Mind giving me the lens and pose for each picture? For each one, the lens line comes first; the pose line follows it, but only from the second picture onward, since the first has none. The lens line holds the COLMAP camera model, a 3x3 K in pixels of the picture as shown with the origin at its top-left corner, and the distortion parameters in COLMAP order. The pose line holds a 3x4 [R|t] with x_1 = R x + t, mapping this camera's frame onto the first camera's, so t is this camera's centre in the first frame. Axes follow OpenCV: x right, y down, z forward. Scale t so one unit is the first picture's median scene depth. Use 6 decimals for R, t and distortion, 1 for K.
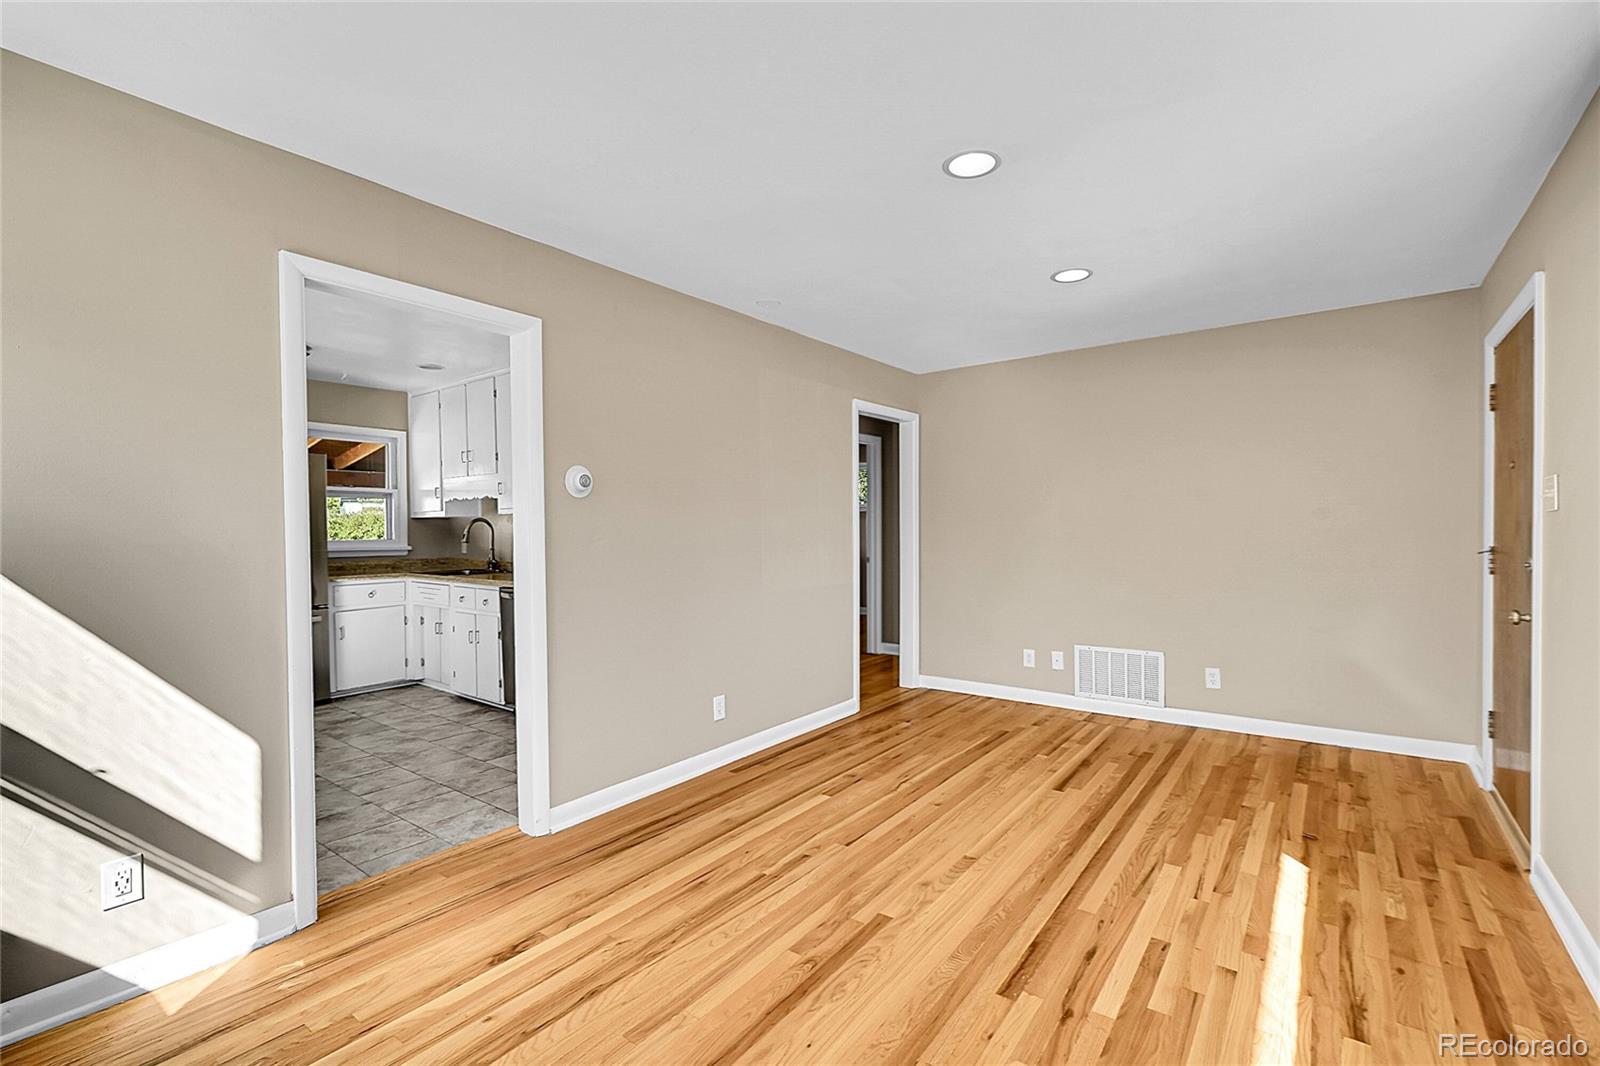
lens RADIAL K [[694.9, 0, 811.3], [0, 694.9, 535.7], [0, 0, 1]] dist [0.000587, 0.000332]
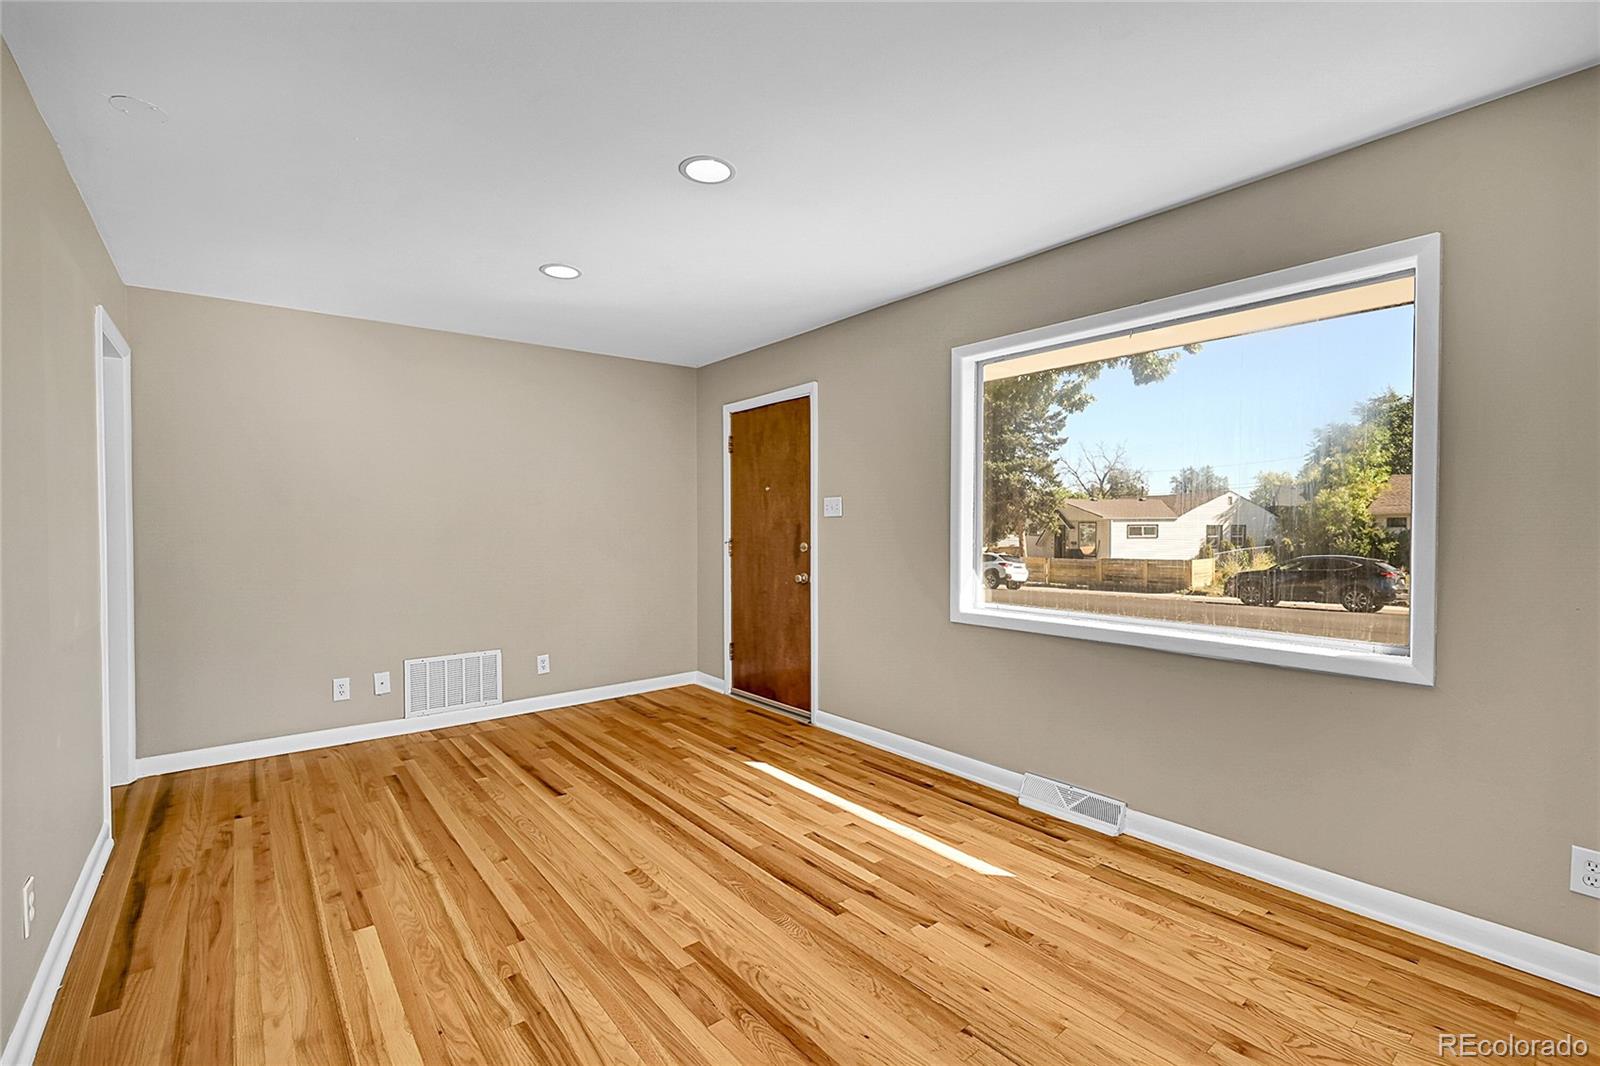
lens RADIAL K [[694.9, 0, 811.3], [0, 694.9, 535.7], [0, 0, 1]] dist [0.000587, 0.000332]
pose [[0.266069, -0.010612, 0.963896, -0.492097], [0.013242, 0.999885, 0.007353, -0.000835], [-0.963863, 0.010808, 0.266179, 0.398638]]
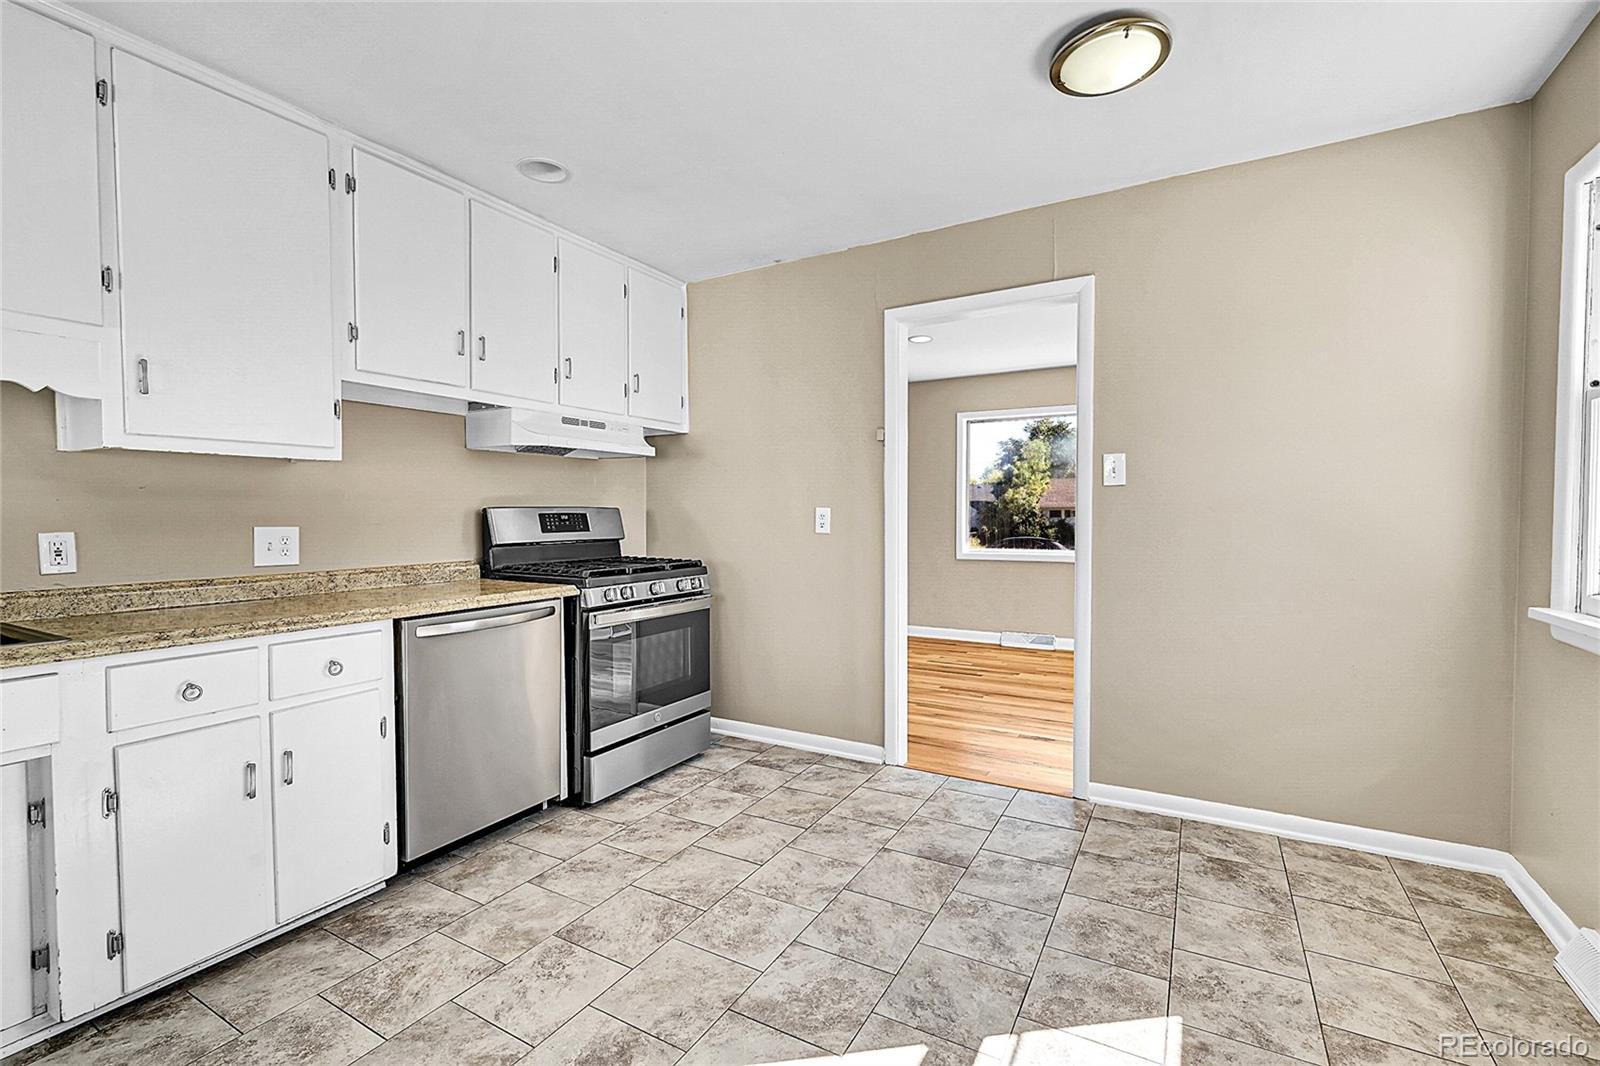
lens RADIAL K [[694.9, 0, 811.3], [0, 694.9, 535.7], [0, 0, 1]] dist [0.000587, 0.000332]
pose [[-0.119895, -0.019738, 0.992590, -1.282943], [0.018629, 0.999582, 0.022127, 0.024911], [-0.992612, 0.021144, -0.119478, 1.088414]]
